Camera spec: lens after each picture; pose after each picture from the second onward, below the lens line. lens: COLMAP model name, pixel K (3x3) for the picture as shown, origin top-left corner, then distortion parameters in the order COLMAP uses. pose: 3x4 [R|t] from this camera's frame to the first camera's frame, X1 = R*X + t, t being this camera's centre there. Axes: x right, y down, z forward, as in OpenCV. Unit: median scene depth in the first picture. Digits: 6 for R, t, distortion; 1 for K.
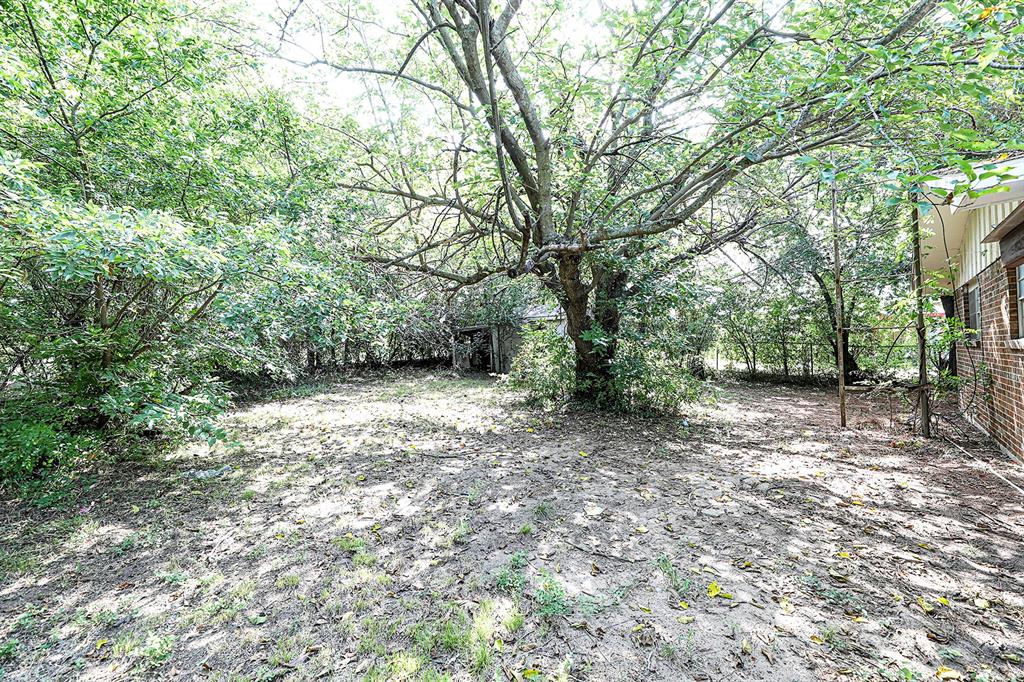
lens RADIAL K [[409.5, 0, 512.7], [0, 409.5, 346.1], [0, 0, 1]] dist [-0.001173, -0.000137]
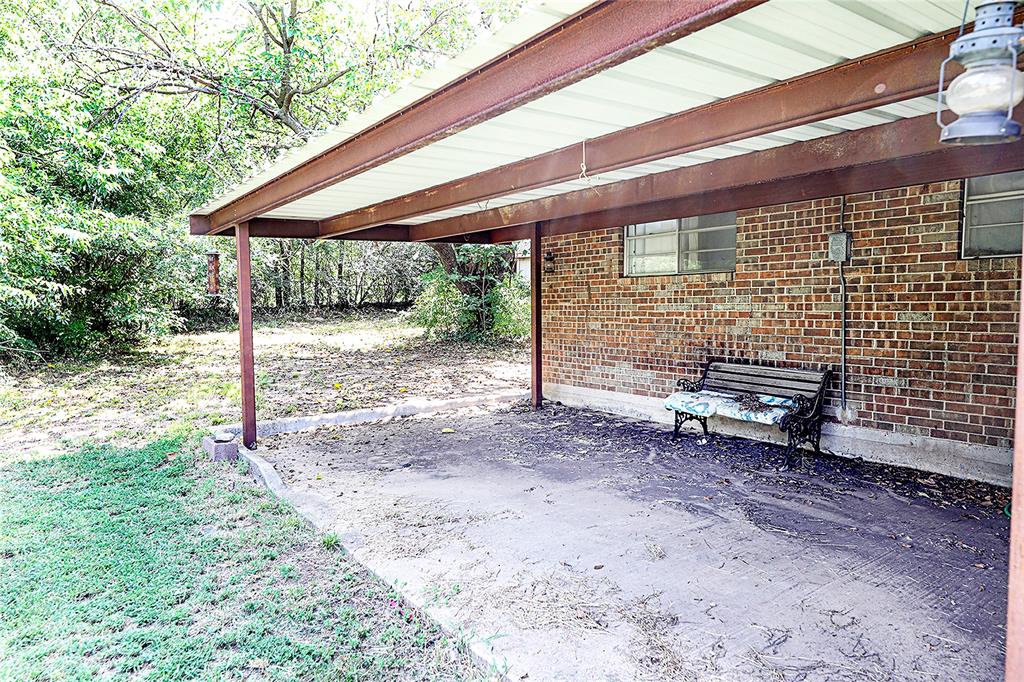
lens RADIAL K [[717.0, 0, 511.7], [0, 717.0, 340.4], [0, 0, 1]] dist [0.013501, 0.003287]
pose [[0.971788, 0.025606, -0.234463, 1.420458], [-0.009011, 0.997394, 0.071579, 0.013477], [0.235685, -0.067447, 0.969486, -1.596719]]
